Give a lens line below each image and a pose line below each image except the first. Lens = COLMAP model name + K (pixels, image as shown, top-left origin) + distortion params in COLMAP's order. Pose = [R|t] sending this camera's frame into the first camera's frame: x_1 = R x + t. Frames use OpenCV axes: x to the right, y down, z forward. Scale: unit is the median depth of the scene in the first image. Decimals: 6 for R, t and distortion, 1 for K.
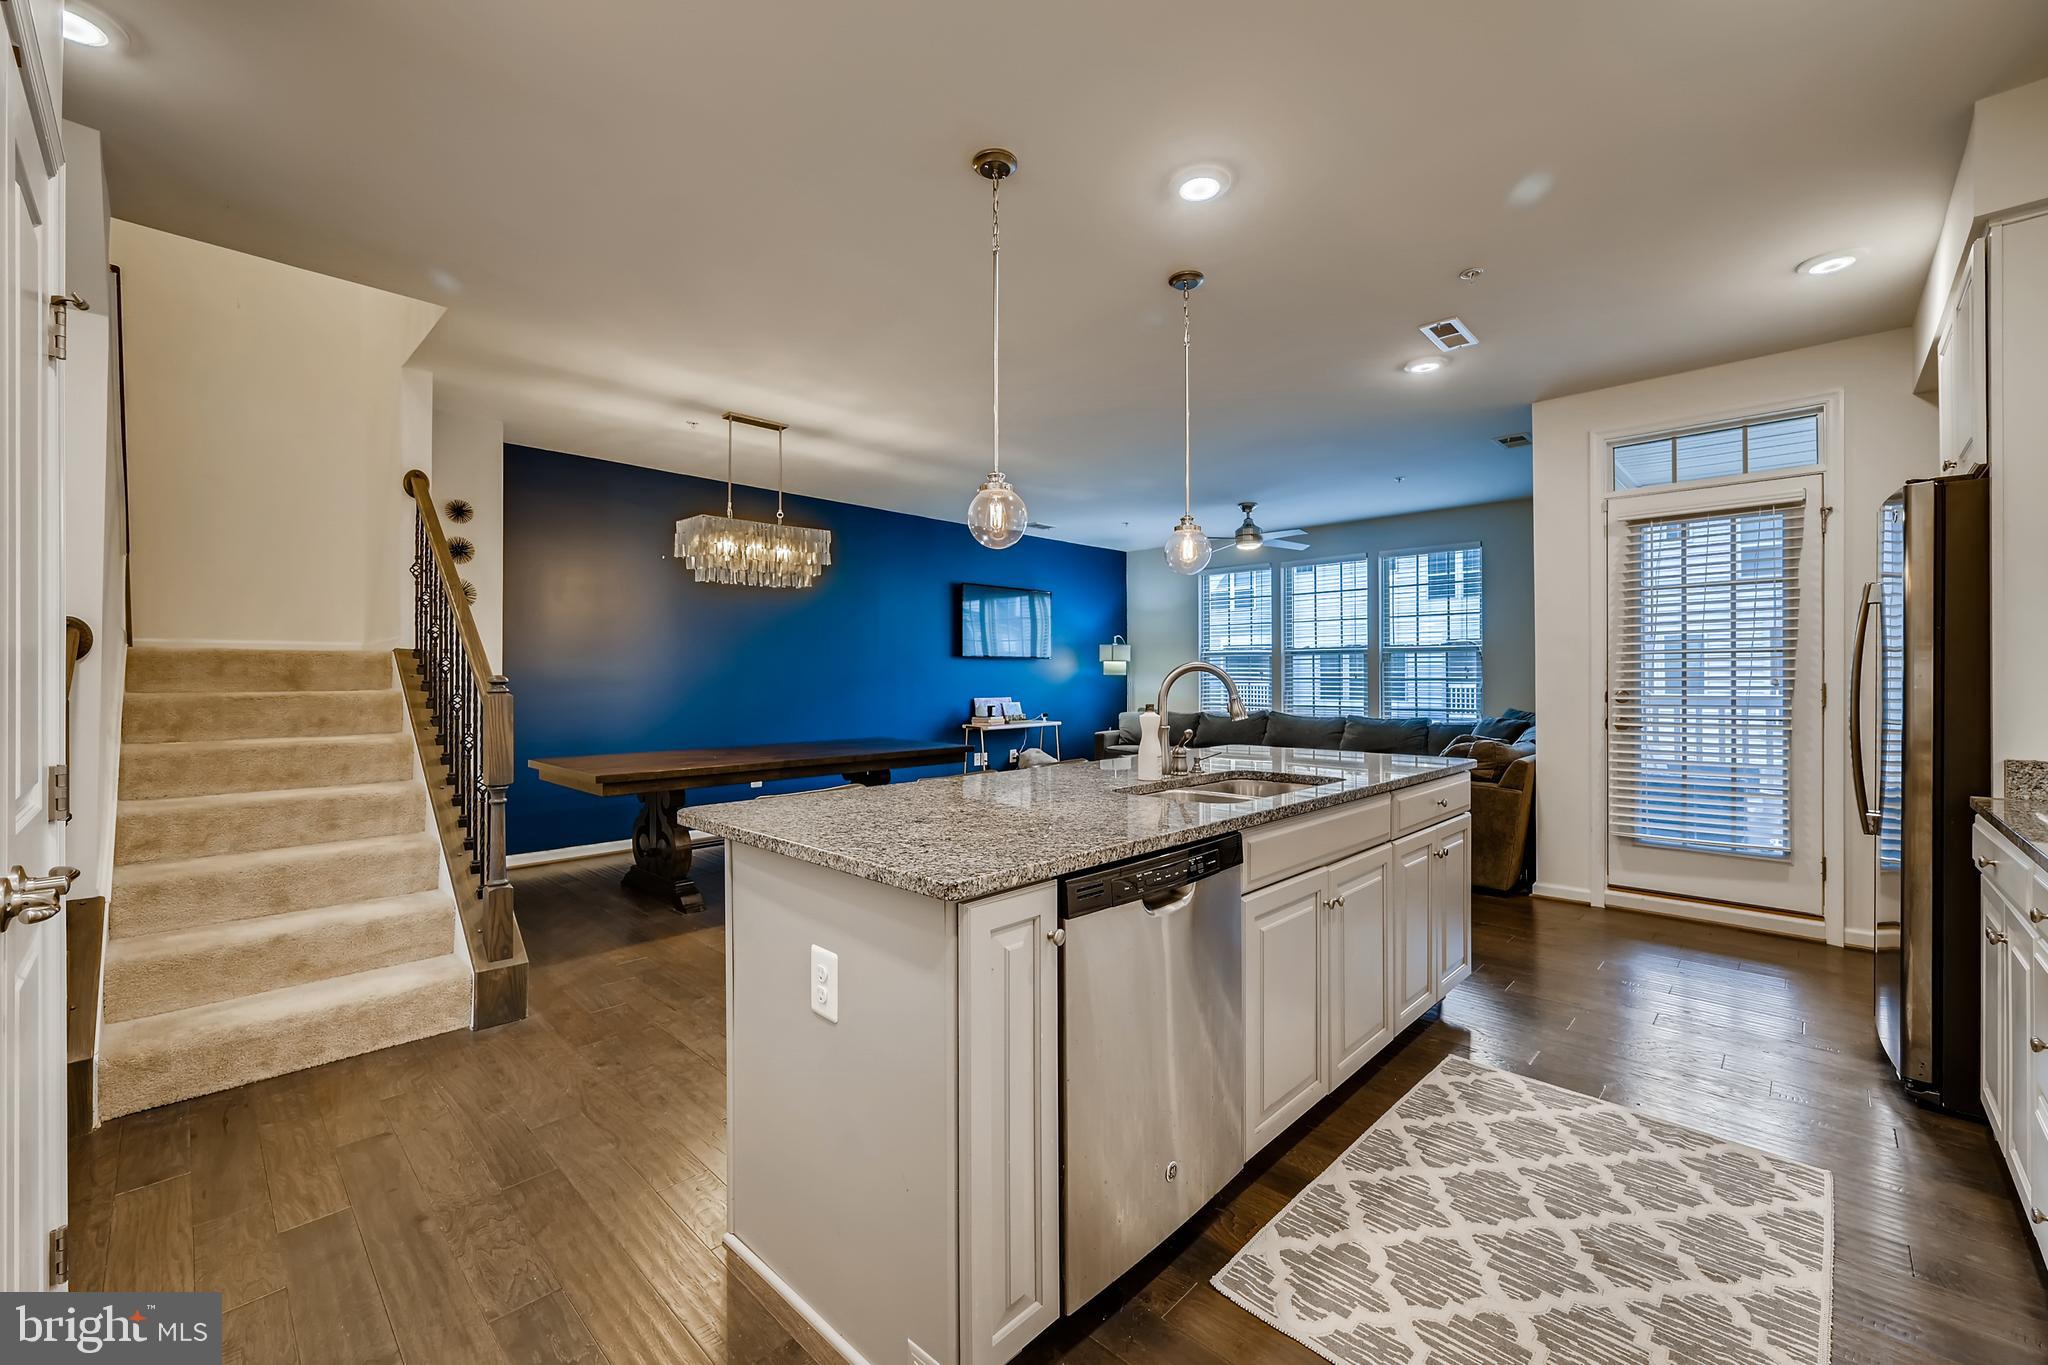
lens RADIAL K [[818.6, 0, 1022.0], [0, 818.6, 669.8], [0, 0, 1]] dist [0.000157, -0.000006]
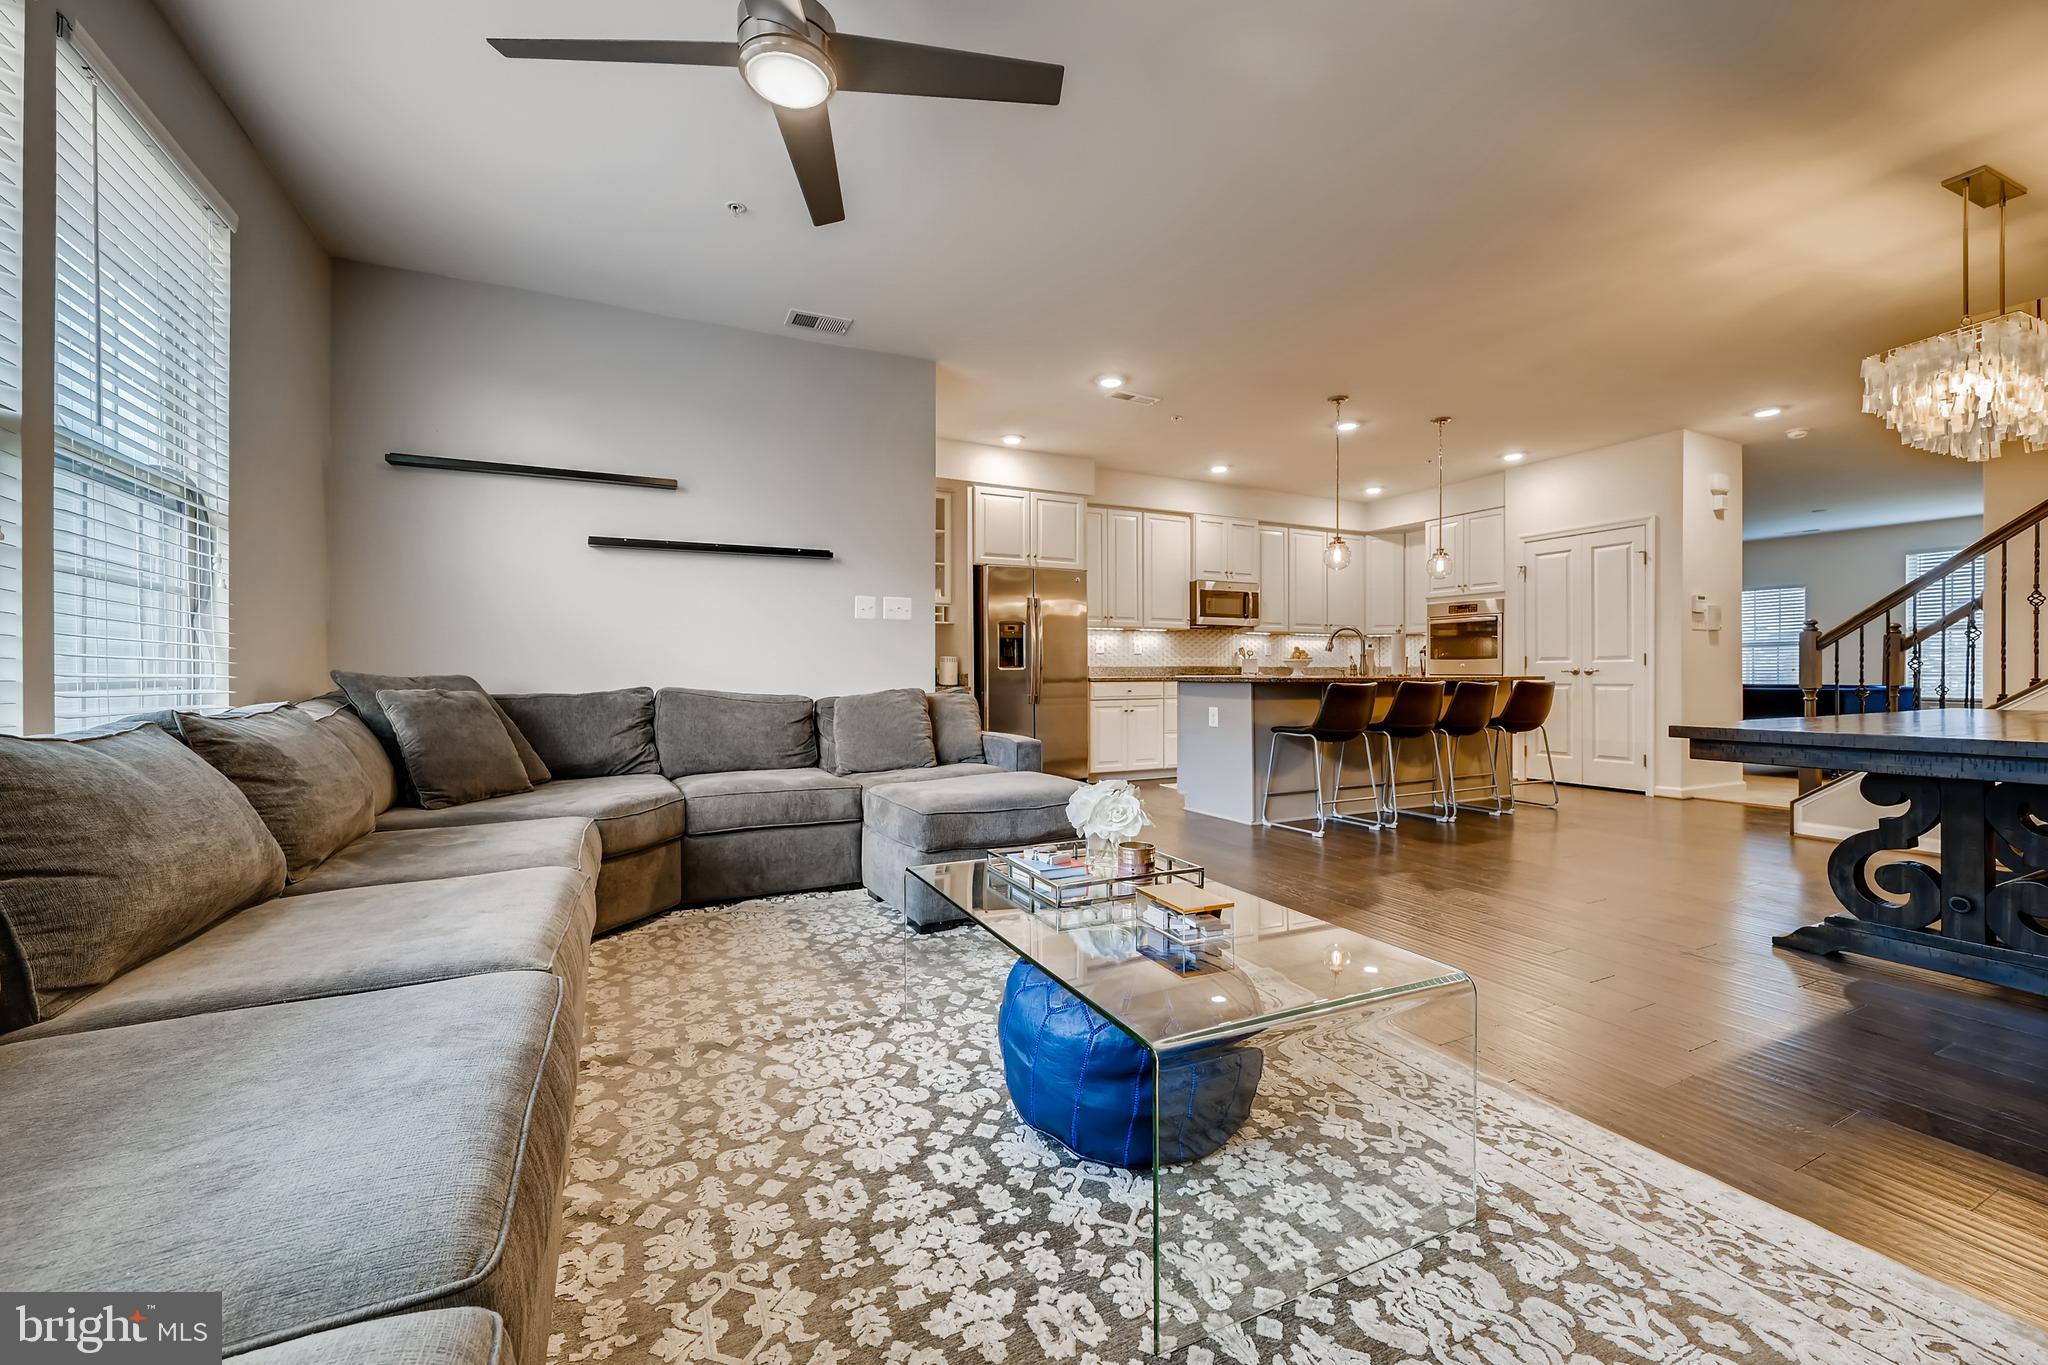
lens RADIAL K [[818.6, 0, 1022.2], [0, 818.6, 678.2], [0, 0, 1]] dist [0.000157, -0.000006]
pose [[-0.941720, 0.000699, 0.336396, 0.399680], [0.000372, 0.999999, -0.001036, 0.180944], [-0.336397, -0.000851, -0.941720, 4.571288]]
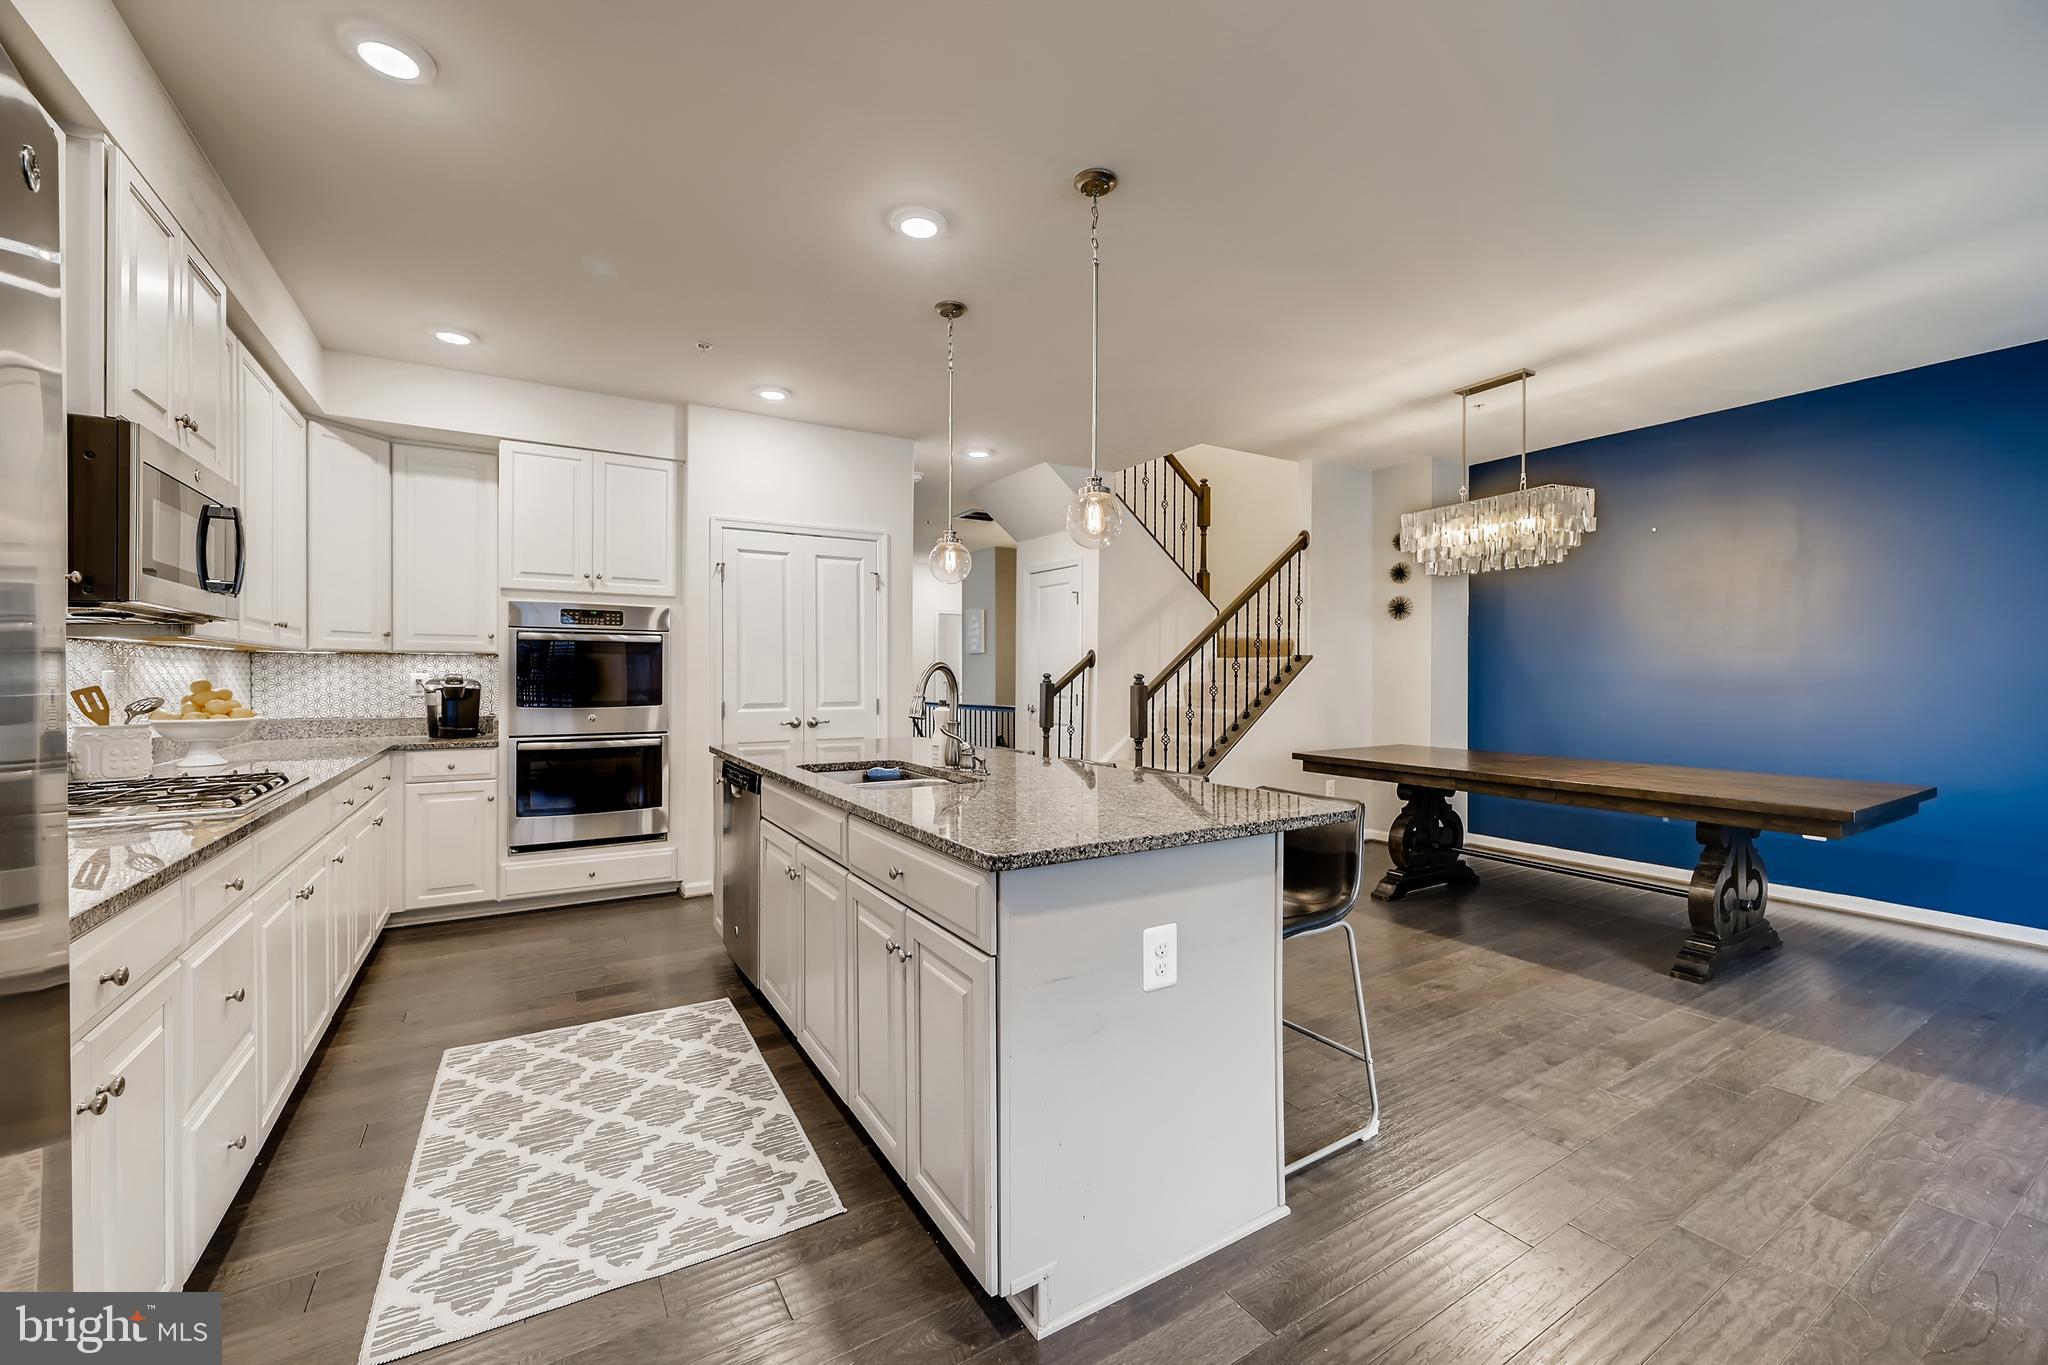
lens RADIAL K [[818.6, 0, 1029.5], [0, 818.6, 674.0], [0, 0, 1]] dist [0.000157, -0.000006]
pose [[-0.246847, 0.000172, -0.969054, 1.598654], [0.008584, 0.999961, -0.002009, 0.011501], [0.969016, -0.008814, -0.246839, 1.821388]]
